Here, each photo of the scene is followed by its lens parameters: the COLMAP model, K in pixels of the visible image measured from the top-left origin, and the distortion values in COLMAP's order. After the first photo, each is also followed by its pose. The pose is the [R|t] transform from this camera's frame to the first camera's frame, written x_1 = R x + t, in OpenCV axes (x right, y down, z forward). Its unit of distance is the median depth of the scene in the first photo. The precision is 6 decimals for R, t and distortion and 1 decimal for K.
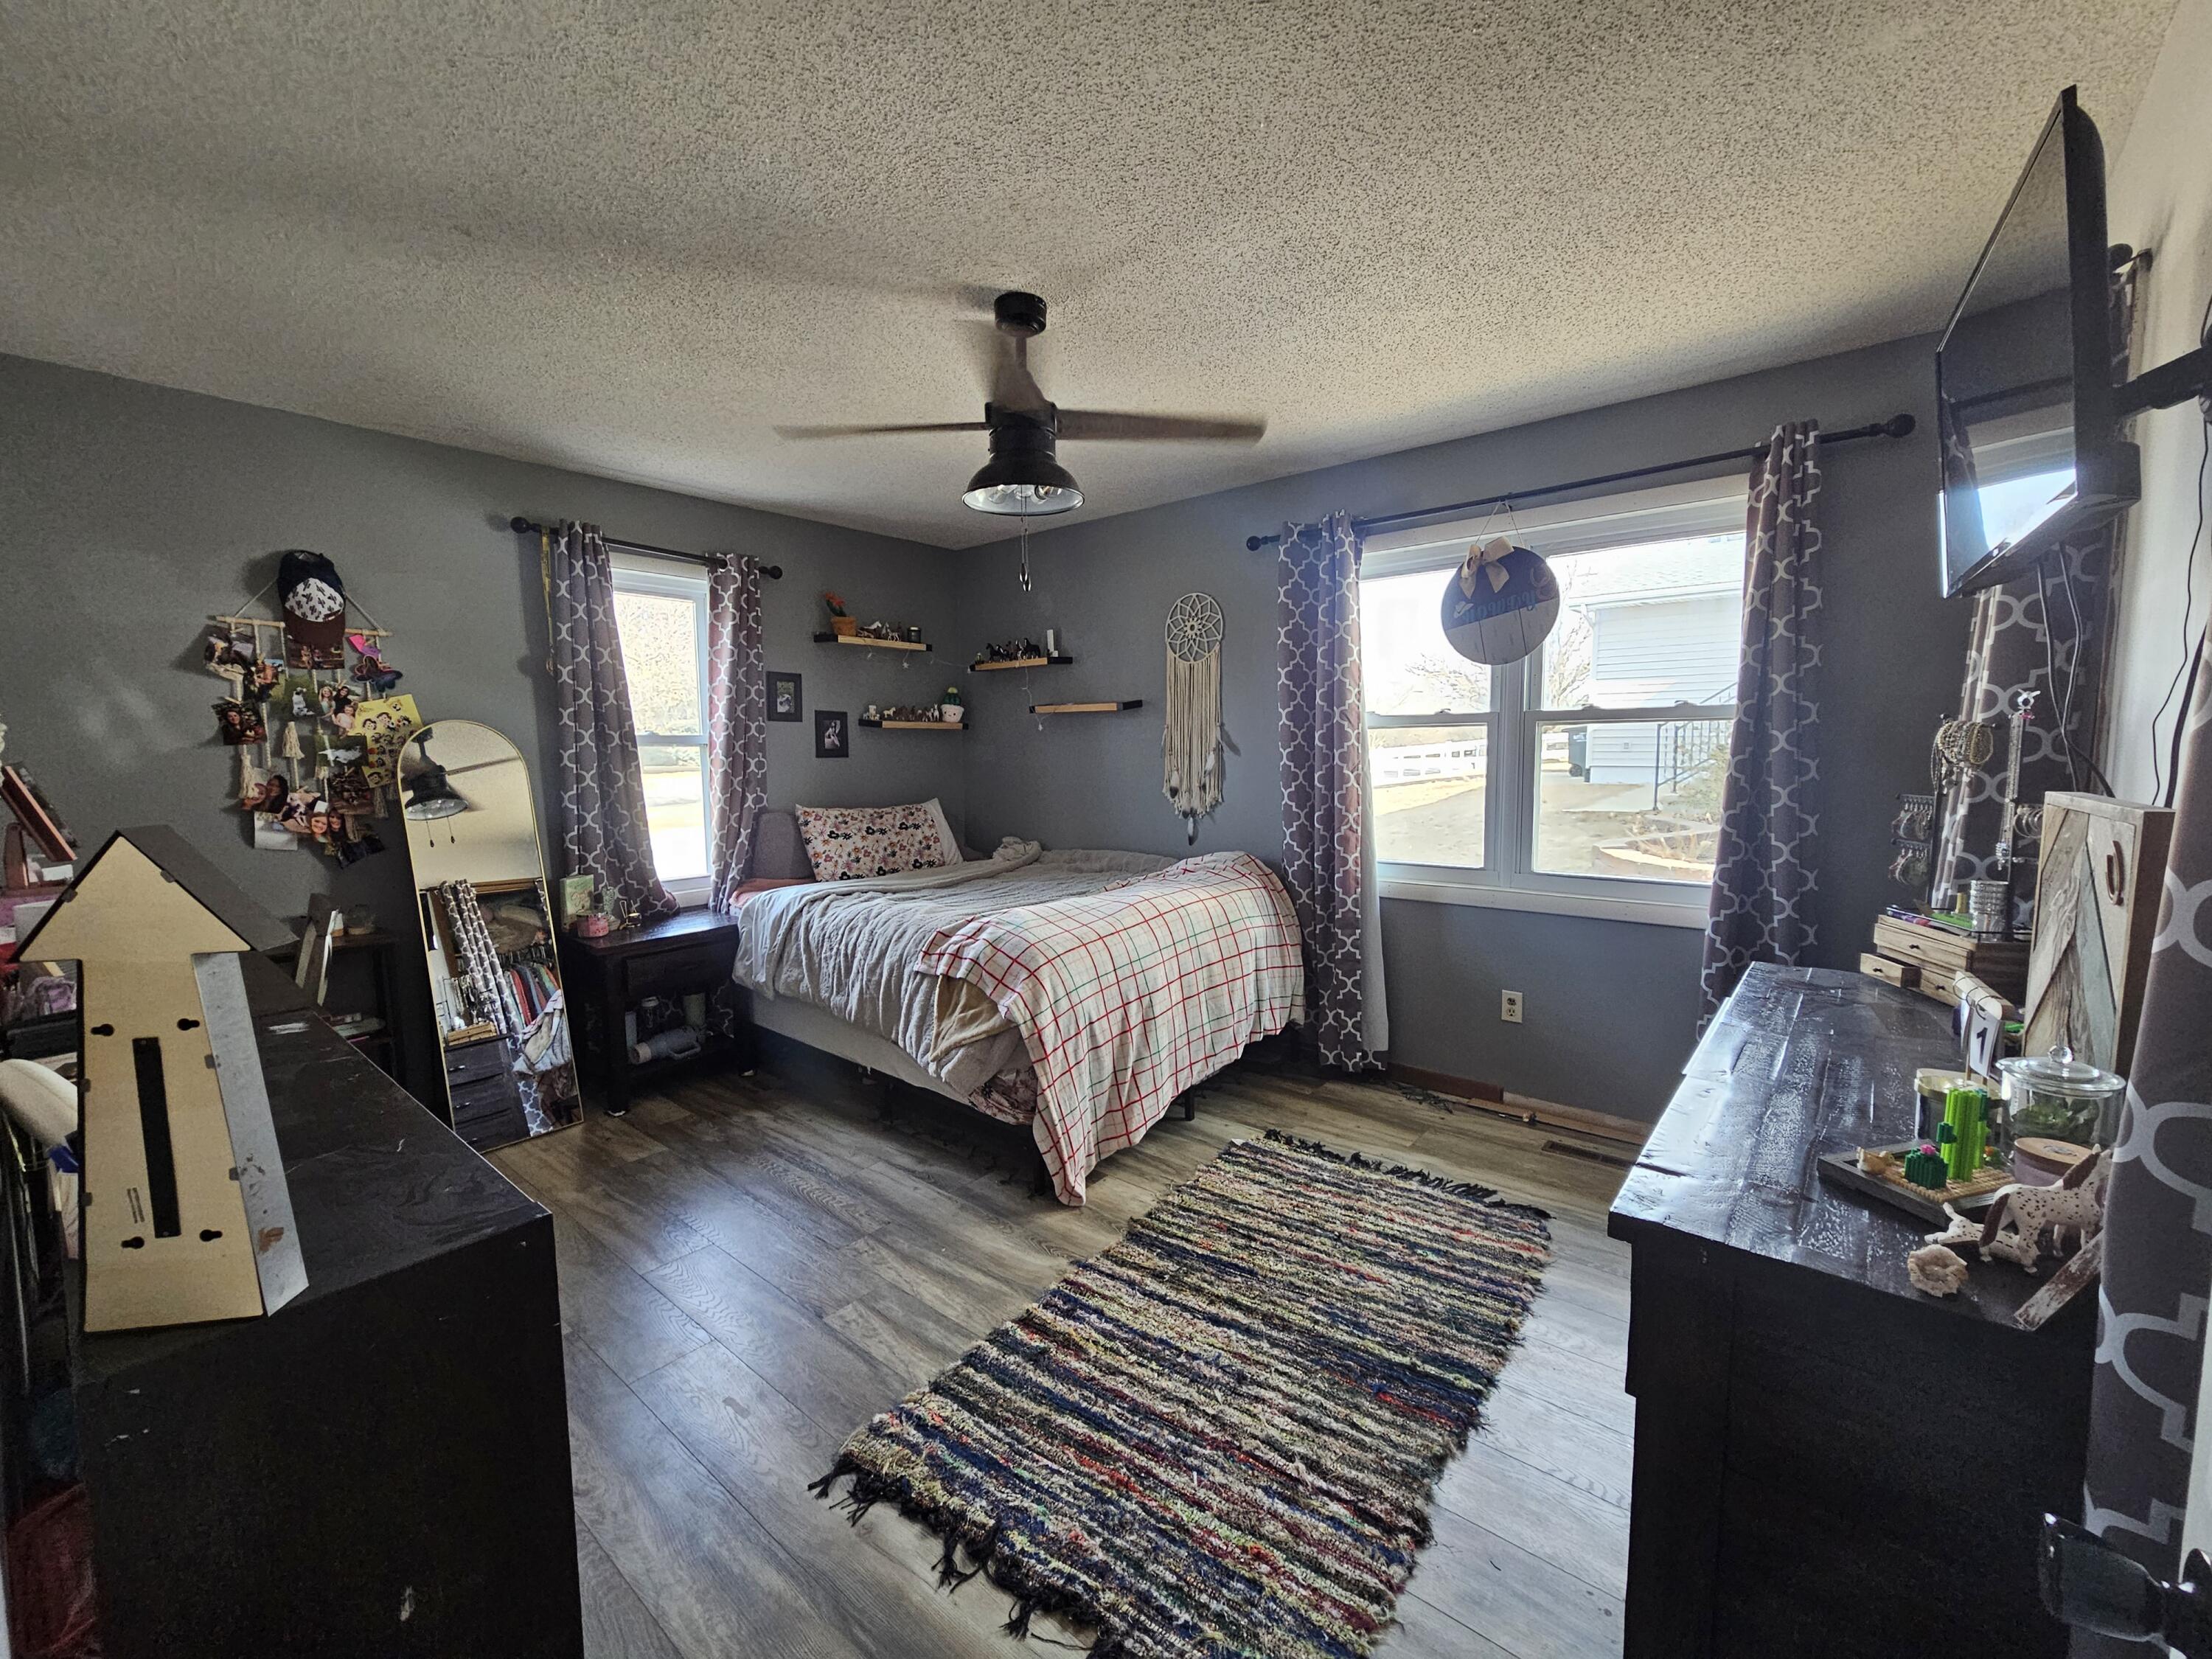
lens RADIAL K [[908.4, 0, 1105.7], [0, 908.4, 830.8], [0, 0, 1]] dist [-0.001163, -0.000205]
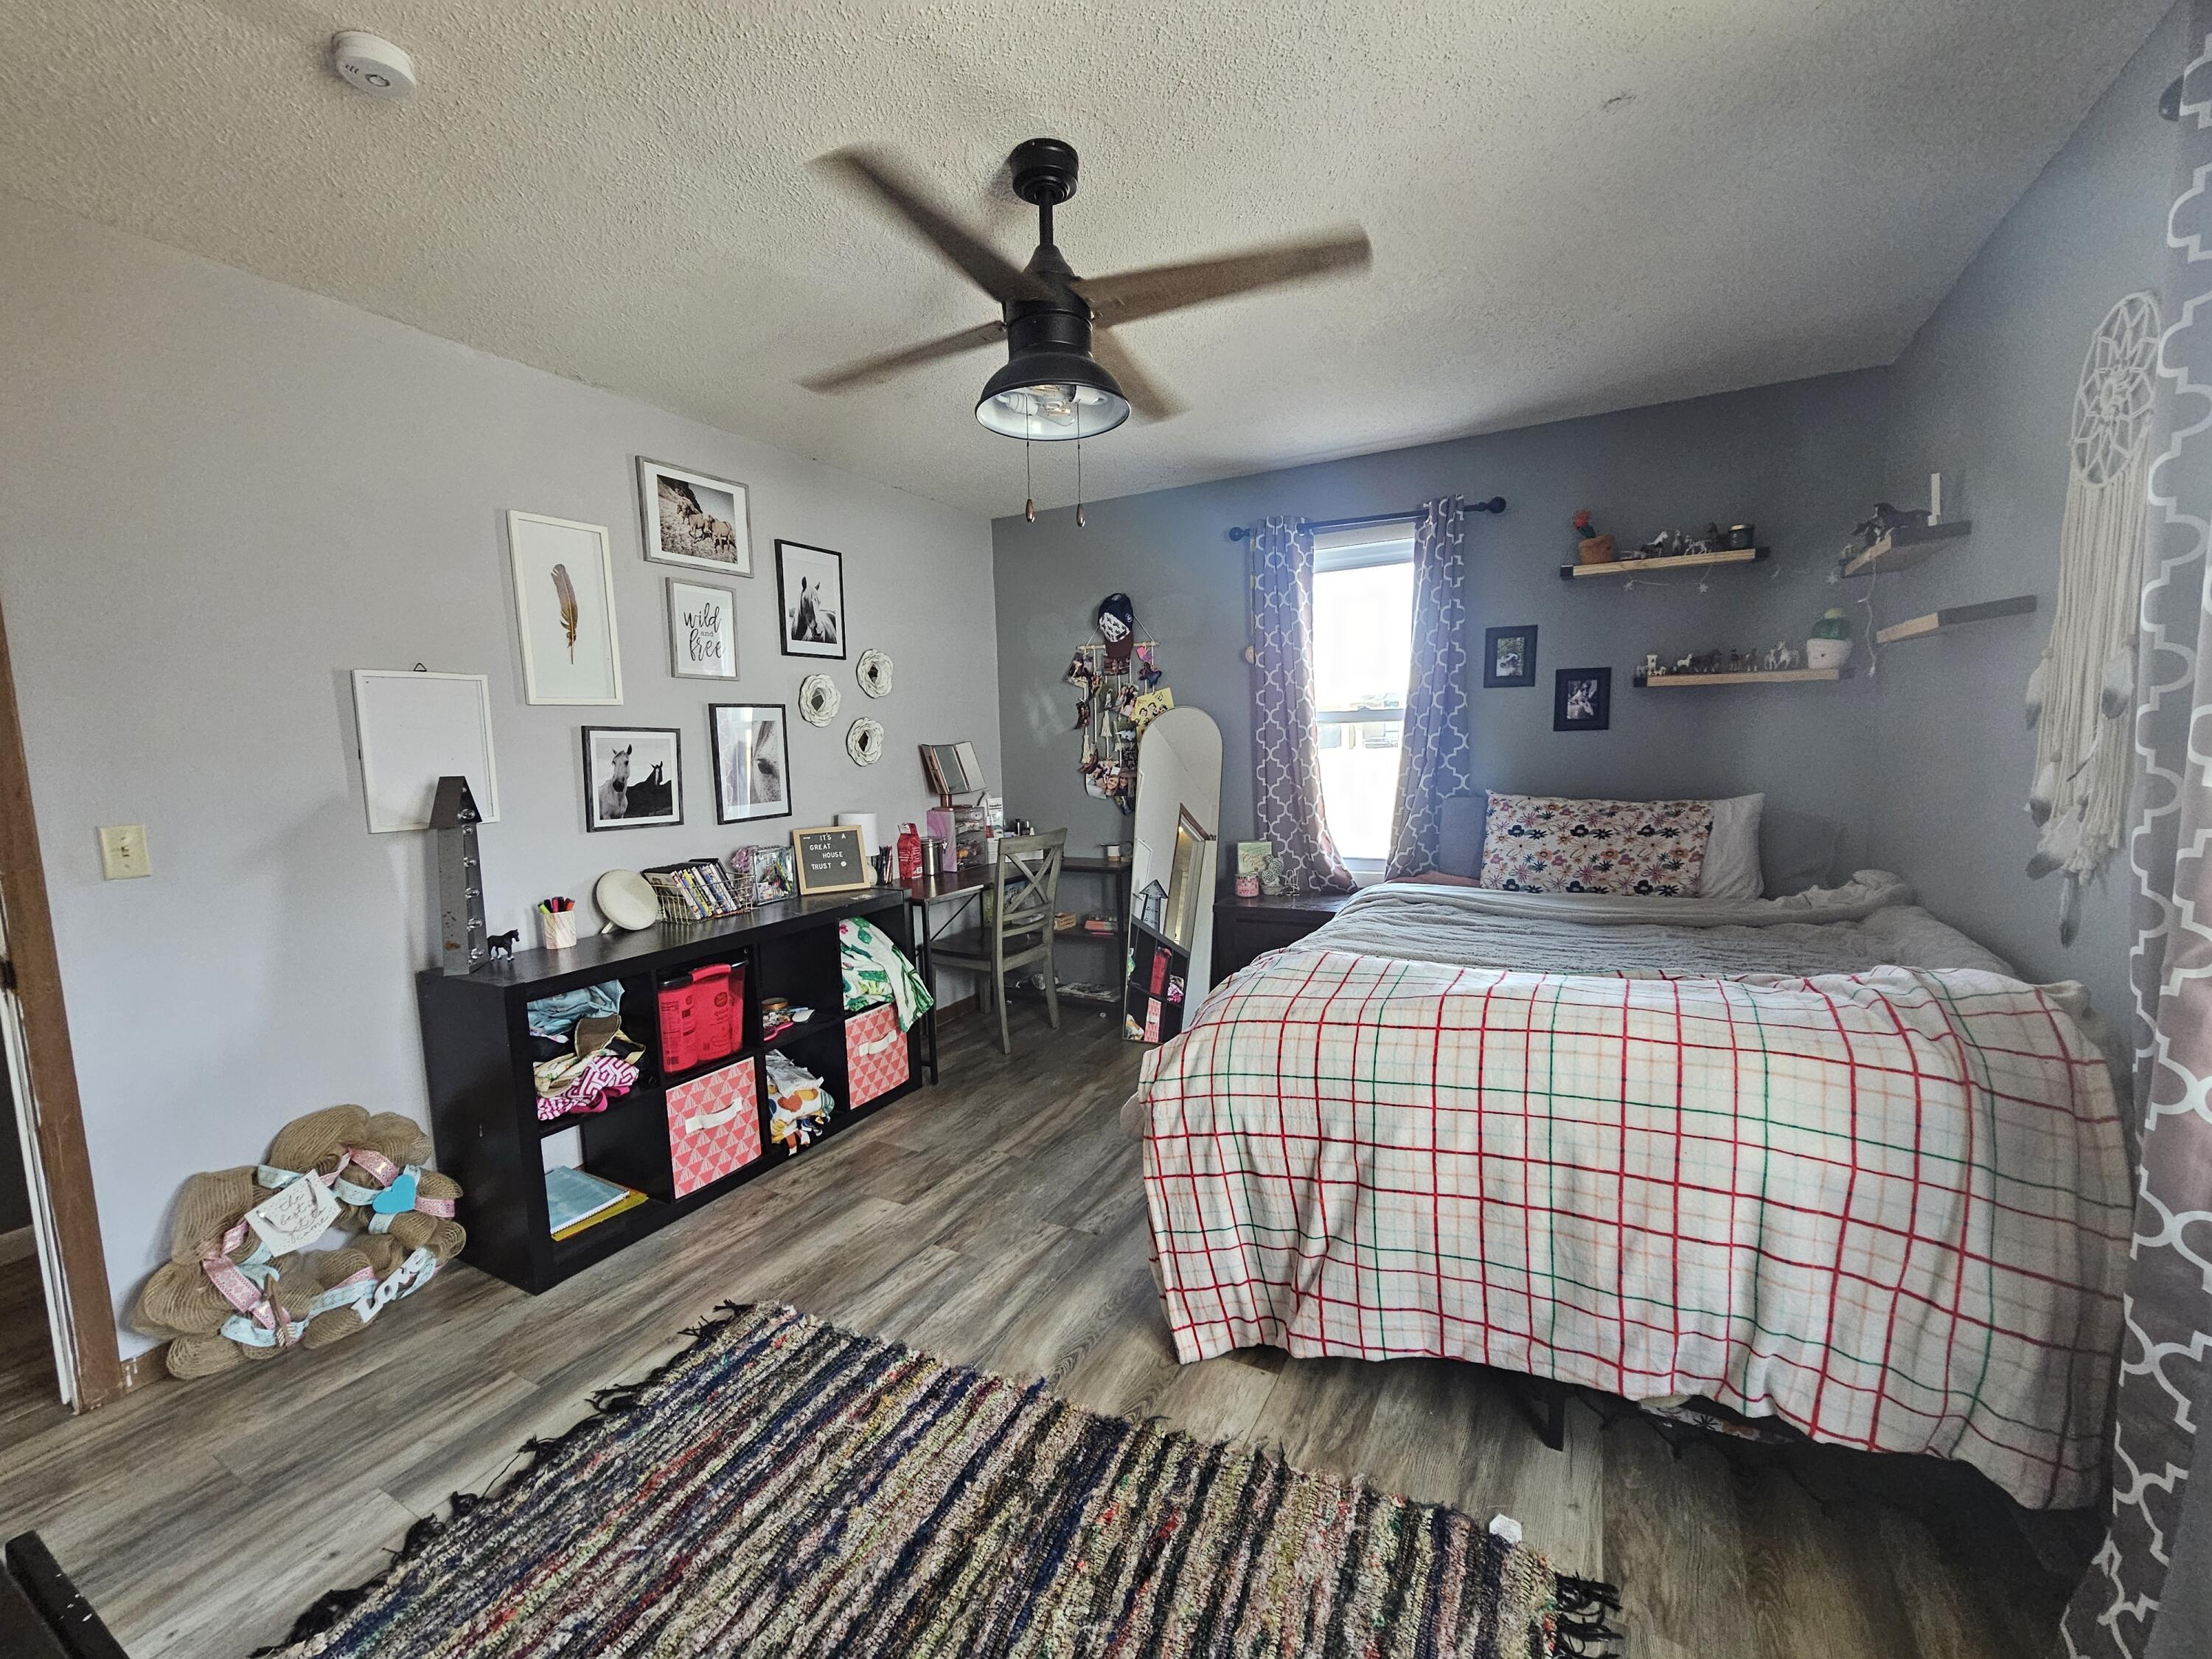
lens RADIAL K [[908.4, 0, 1102.7], [0, 908.4, 837.0], [0, 0, 1]] dist [-0.001163, -0.000205]
pose [[0.191064, 0.109204, -0.975484, 0.575573], [-0.063098, 0.993103, 0.098817, -0.065521], [0.979547, 0.042671, 0.196636, 0.721489]]
